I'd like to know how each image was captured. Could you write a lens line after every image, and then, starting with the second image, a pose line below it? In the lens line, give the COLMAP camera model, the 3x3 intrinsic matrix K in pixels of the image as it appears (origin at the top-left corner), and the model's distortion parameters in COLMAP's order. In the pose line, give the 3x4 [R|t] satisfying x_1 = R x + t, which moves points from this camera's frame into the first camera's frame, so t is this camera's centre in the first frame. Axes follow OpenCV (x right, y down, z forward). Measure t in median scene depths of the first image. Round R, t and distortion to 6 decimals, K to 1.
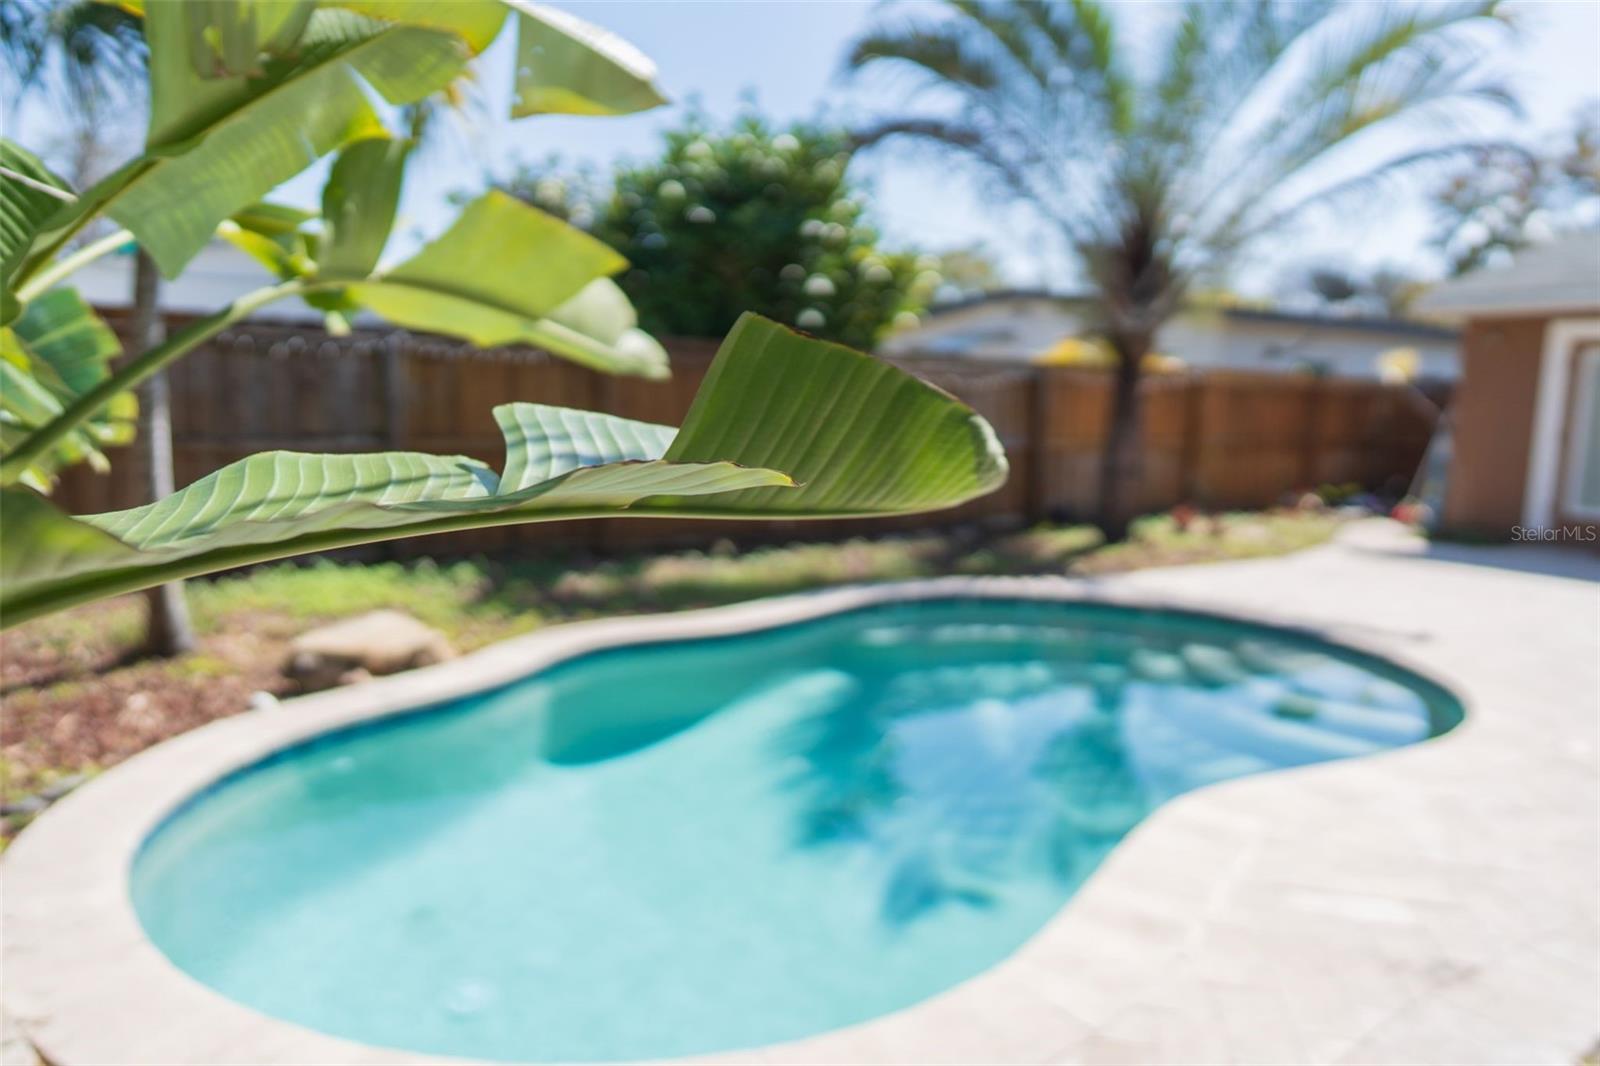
lens RADIAL K [[1188.4, 0, 800.0], [0, 1188.4, 533.0], [0, 0, 1]] dist [0.002407, 0.001621]
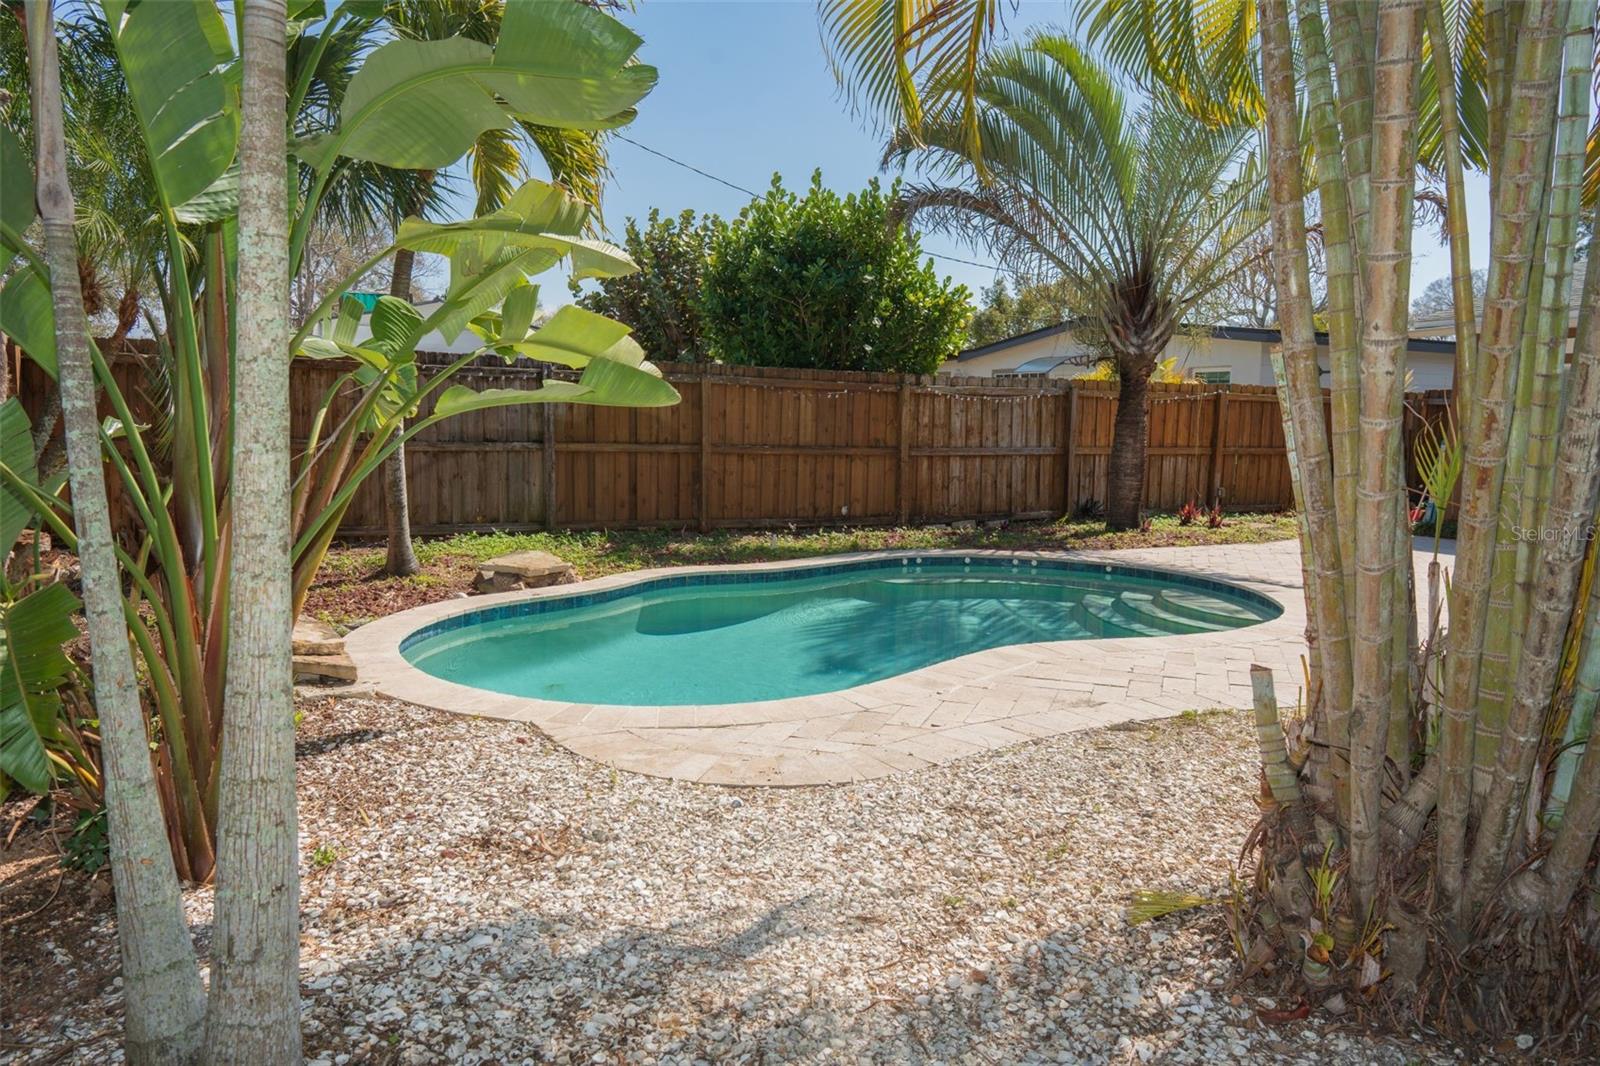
lens RADIAL K [[1188.4, 0, 800.0], [0, 1188.4, 533.0], [0, 0, 1]] dist [0.002407, 0.001621]
pose [[0.991601, -0.000679, -0.129332, 0.107991], [-0.002381, 0.999721, -0.023502, 0.049226], [0.129312, 0.023612, 0.991323, -0.277750]]
